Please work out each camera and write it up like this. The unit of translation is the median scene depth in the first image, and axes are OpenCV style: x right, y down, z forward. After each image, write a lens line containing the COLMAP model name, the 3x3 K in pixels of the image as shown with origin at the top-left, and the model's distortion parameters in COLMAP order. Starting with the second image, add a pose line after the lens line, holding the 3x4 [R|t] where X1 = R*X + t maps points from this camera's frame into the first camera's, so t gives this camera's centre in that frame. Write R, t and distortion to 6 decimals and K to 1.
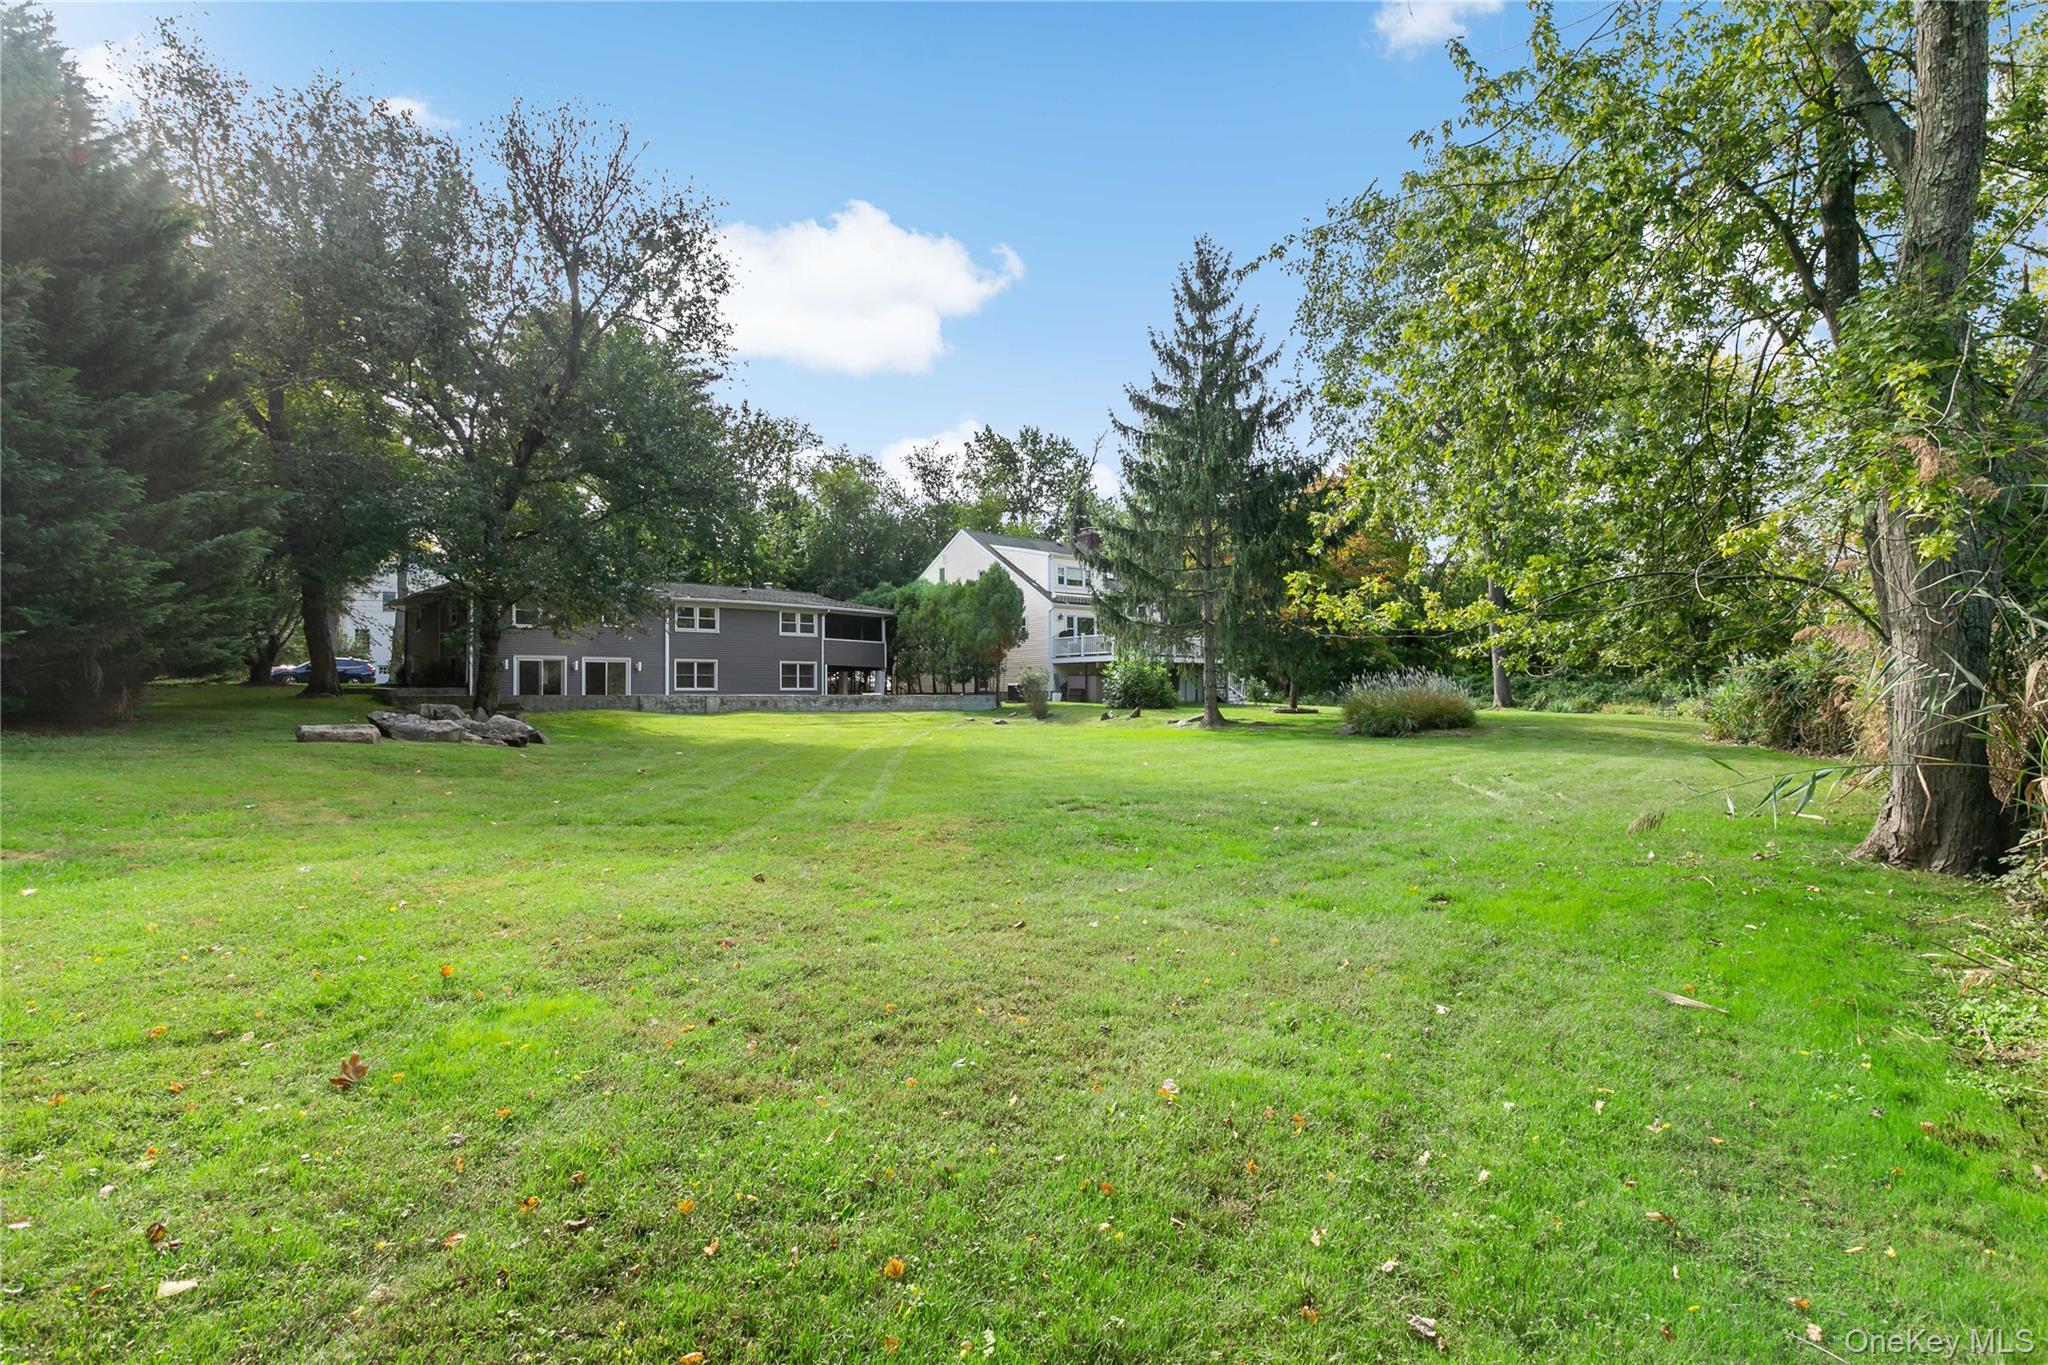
lens RADIAL K [[985.0, 0, 1017.3], [0, 985.0, 681.9], [0, 0, 1]] dist [-0.000557, 0.000016]
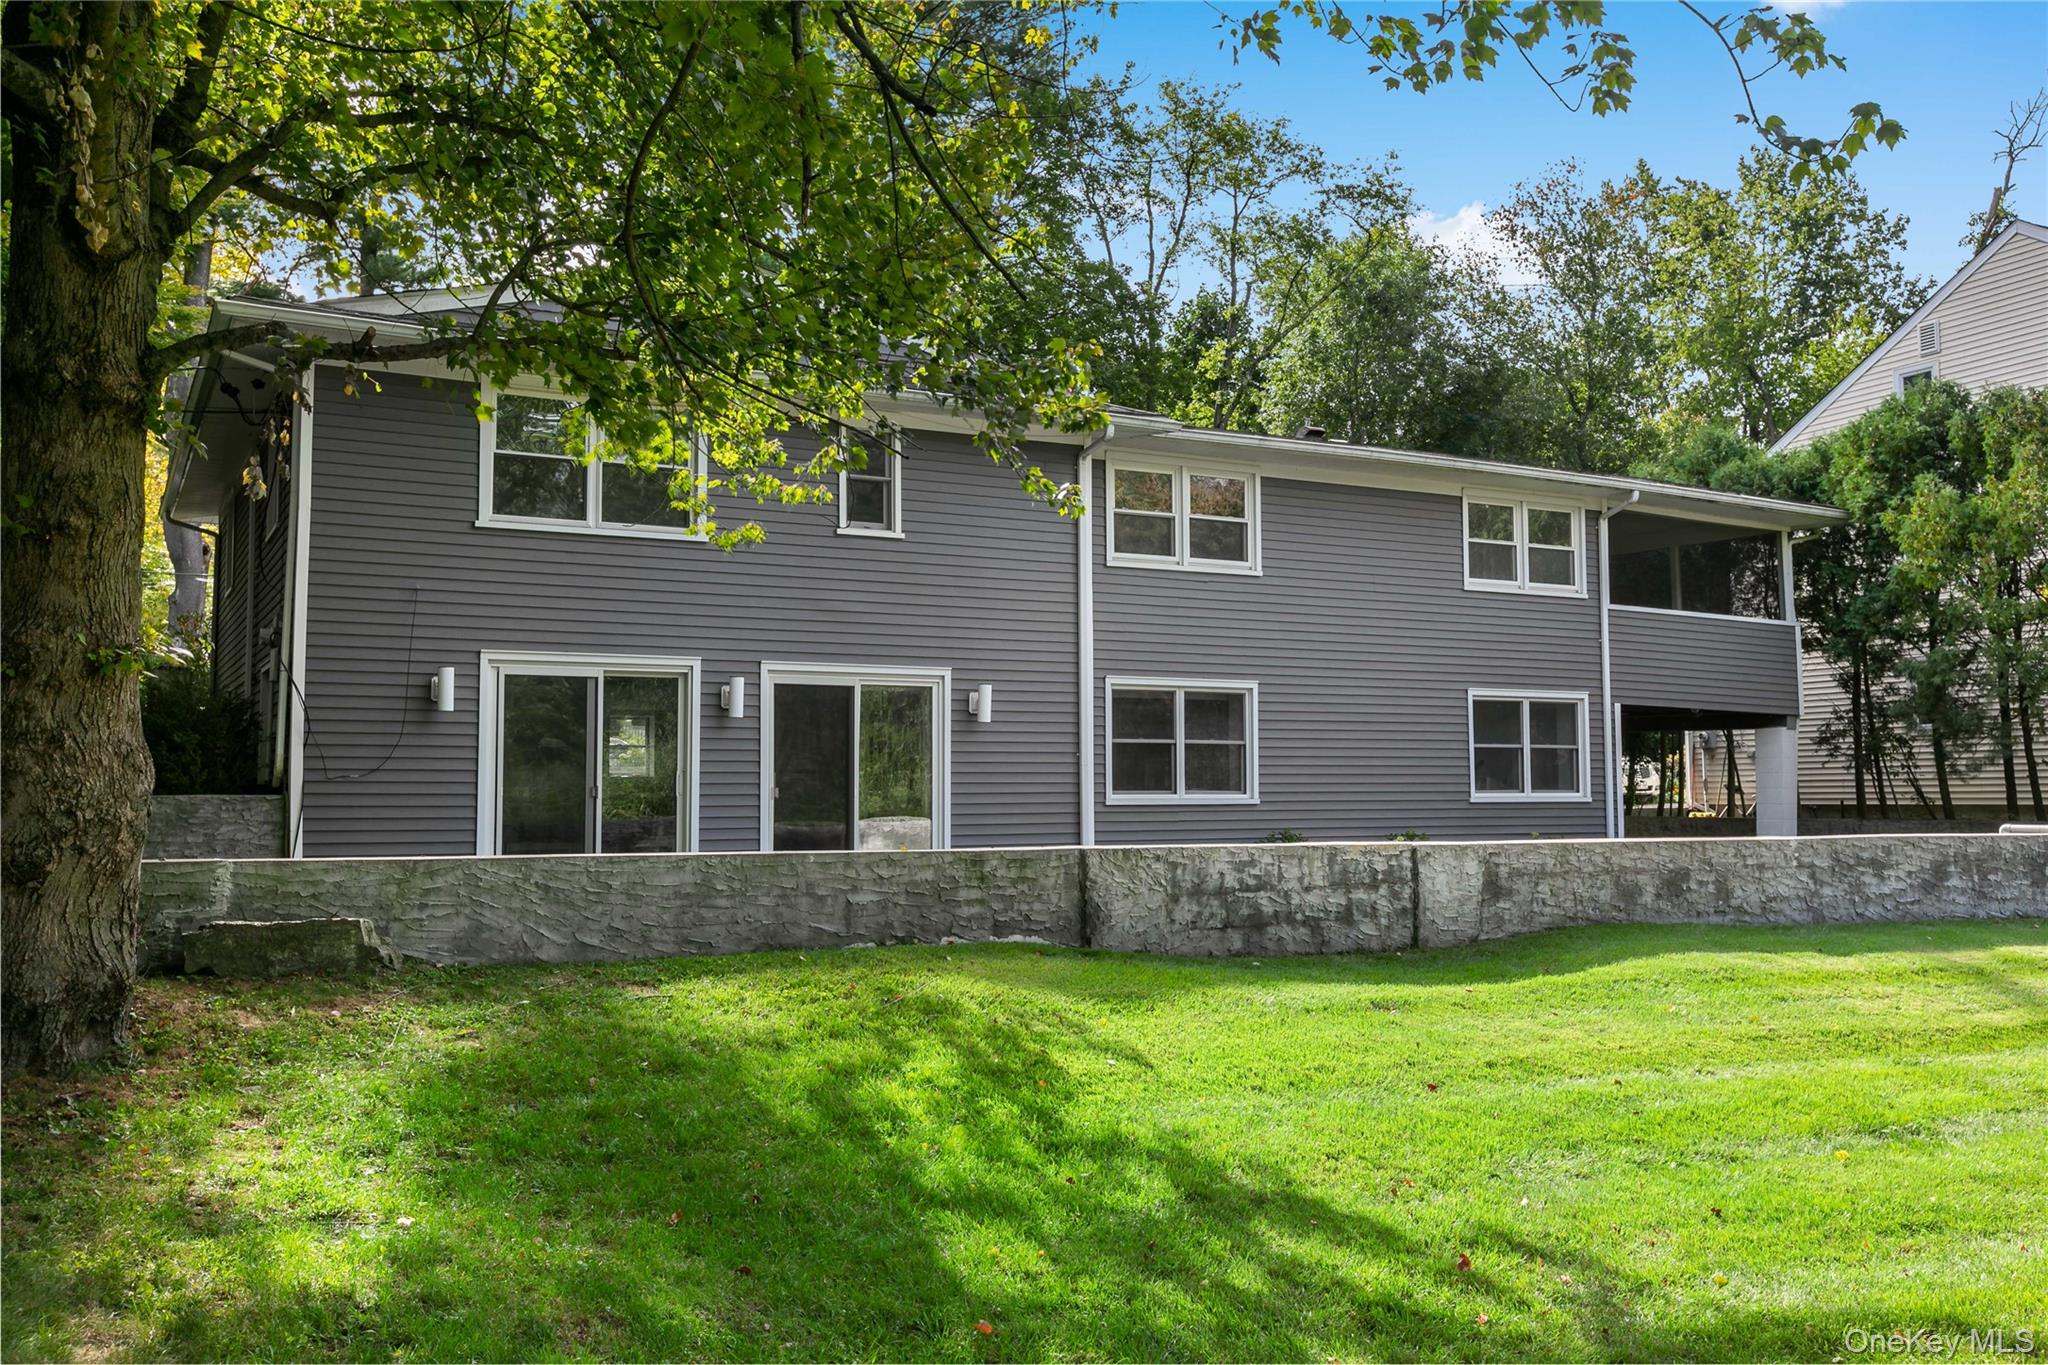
lens RADIAL K [[1755.2, 0, 1022.7], [0, 1755.2, 680.5], [0, 0, 1]] dist [0.000463, 0.000064]
pose [[0.964236, -0.012578, -0.264746, -0.246478], [-0.000826, 0.998726, -0.050459, 0.000078], [0.265043, 0.048873, 0.962997, 0.558010]]
